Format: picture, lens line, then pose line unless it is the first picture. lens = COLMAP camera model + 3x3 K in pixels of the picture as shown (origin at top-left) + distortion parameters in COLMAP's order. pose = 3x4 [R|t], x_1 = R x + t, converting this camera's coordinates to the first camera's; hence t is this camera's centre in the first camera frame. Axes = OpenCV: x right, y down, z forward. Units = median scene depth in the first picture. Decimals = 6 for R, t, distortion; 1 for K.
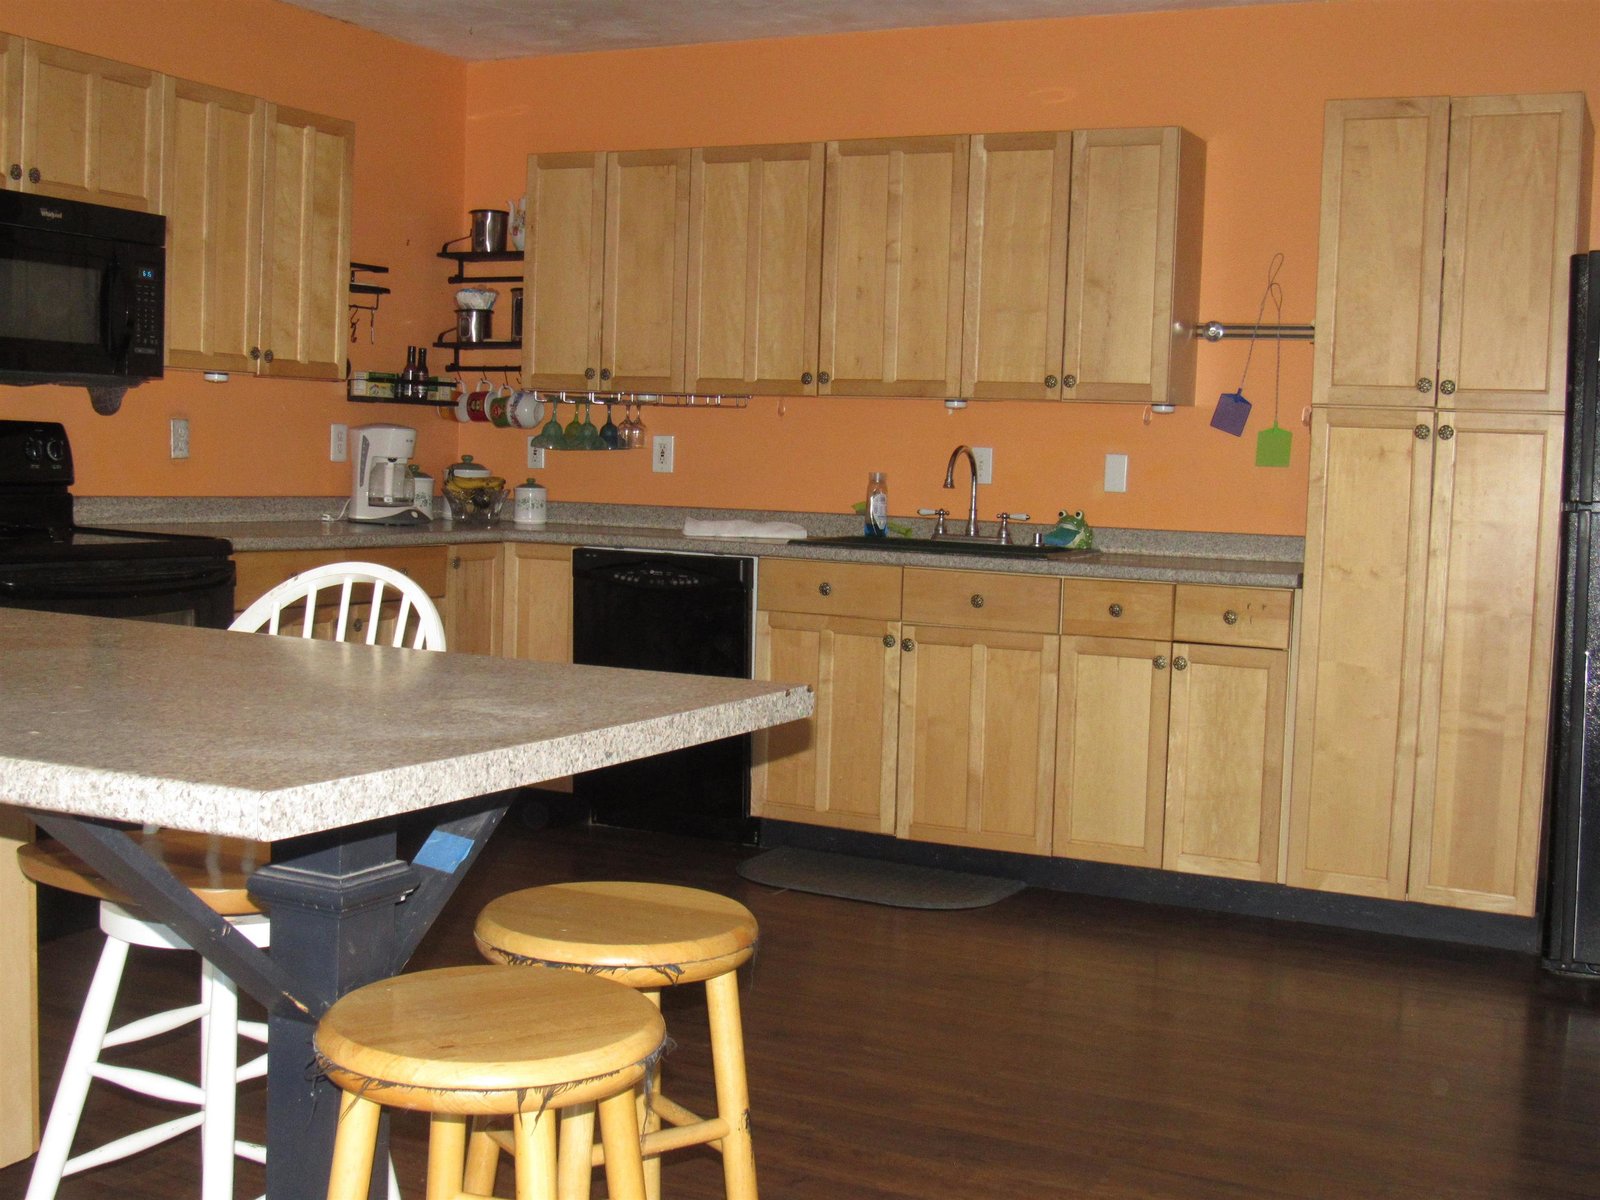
lens RADIAL K [[1947.3, 0, 800.0], [0, 1947.3, 600.0], [0, 0, 1]] dist [-0.210865, 0.496826]
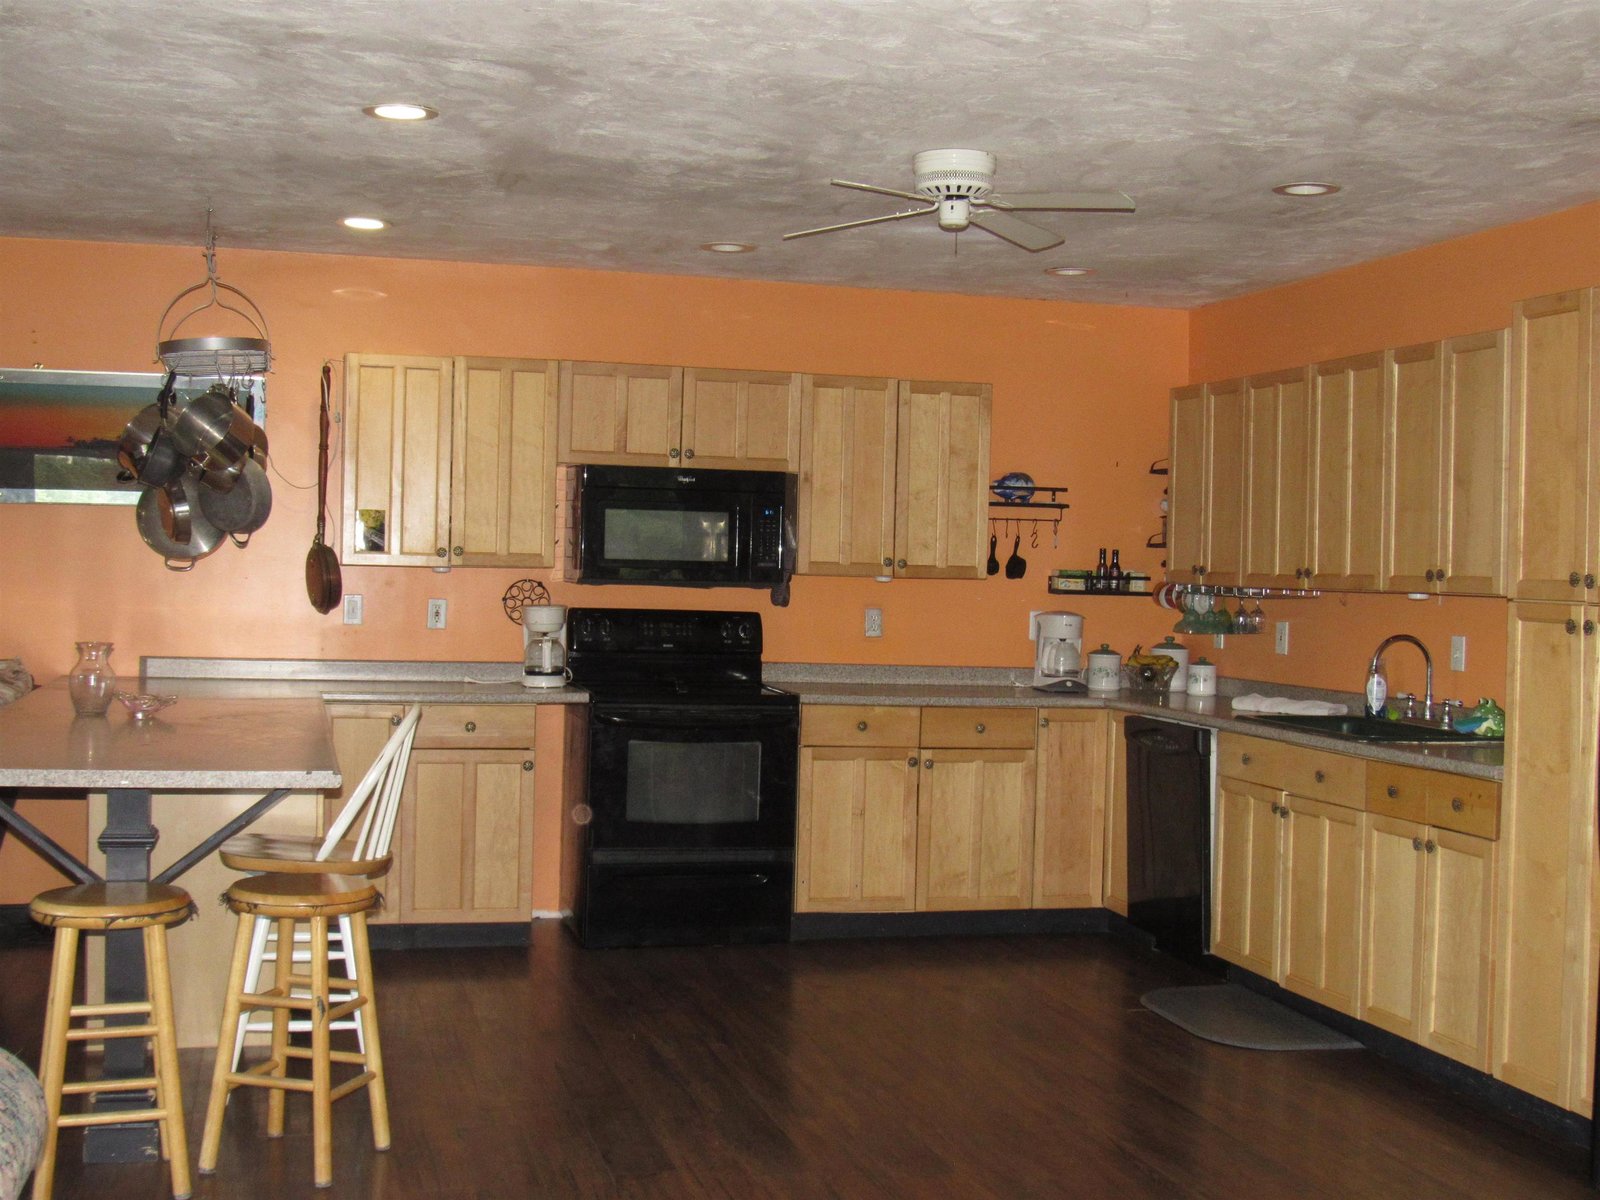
lens RADIAL K [[1947.3, 0, 800.0], [0, 1947.3, 600.0], [0, 0, 1]] dist [-0.210865, 0.496826]
pose [[0.635583, -0.001856, -0.772030, 0.727968], [-0.063246, 0.996511, -0.054464, -0.020500], [0.769438, 0.083444, 0.633248, 0.066797]]
